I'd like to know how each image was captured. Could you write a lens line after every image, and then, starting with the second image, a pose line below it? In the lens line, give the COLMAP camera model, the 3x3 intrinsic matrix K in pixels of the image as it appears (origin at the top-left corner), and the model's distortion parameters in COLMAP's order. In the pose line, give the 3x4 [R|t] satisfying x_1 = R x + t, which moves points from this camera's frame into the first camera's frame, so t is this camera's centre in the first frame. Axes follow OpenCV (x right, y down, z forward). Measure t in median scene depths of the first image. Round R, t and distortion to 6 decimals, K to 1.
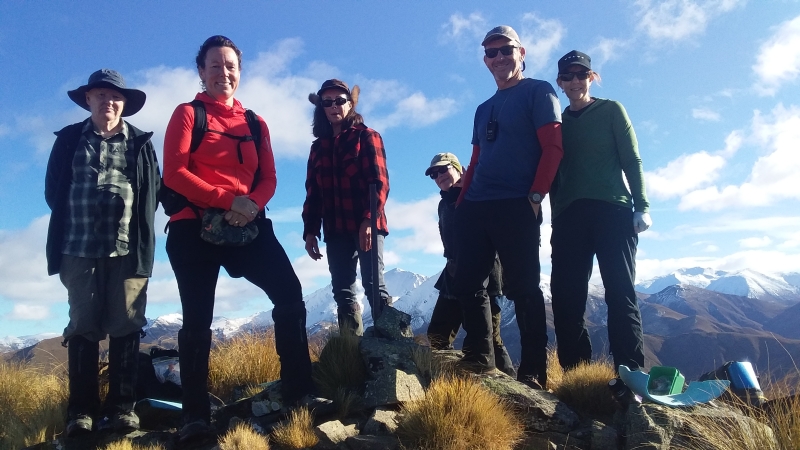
lens RADIAL K [[734.8, 0, 400.0], [0, 734.8, 226.1], [0, 0, 1]] dist [0.031487, 0.000000]
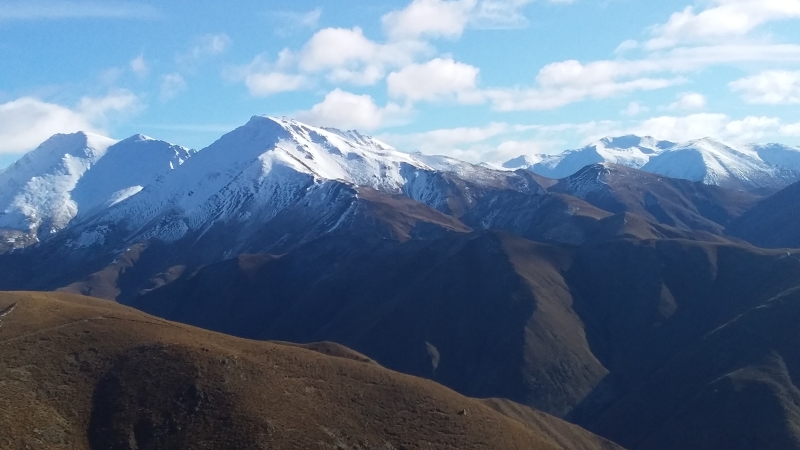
lens RADIAL K [[734.8, 0, 400.0], [0, 734.8, 225.0], [0, 0, 1]] dist [0.031487, 0.000000]
pose [[0.978143, -0.023180, 0.206637, 0.081104], [-0.016660, 0.981835, 0.189002, 0.015564], [-0.207265, -0.188314, 0.959989, 0.430260]]
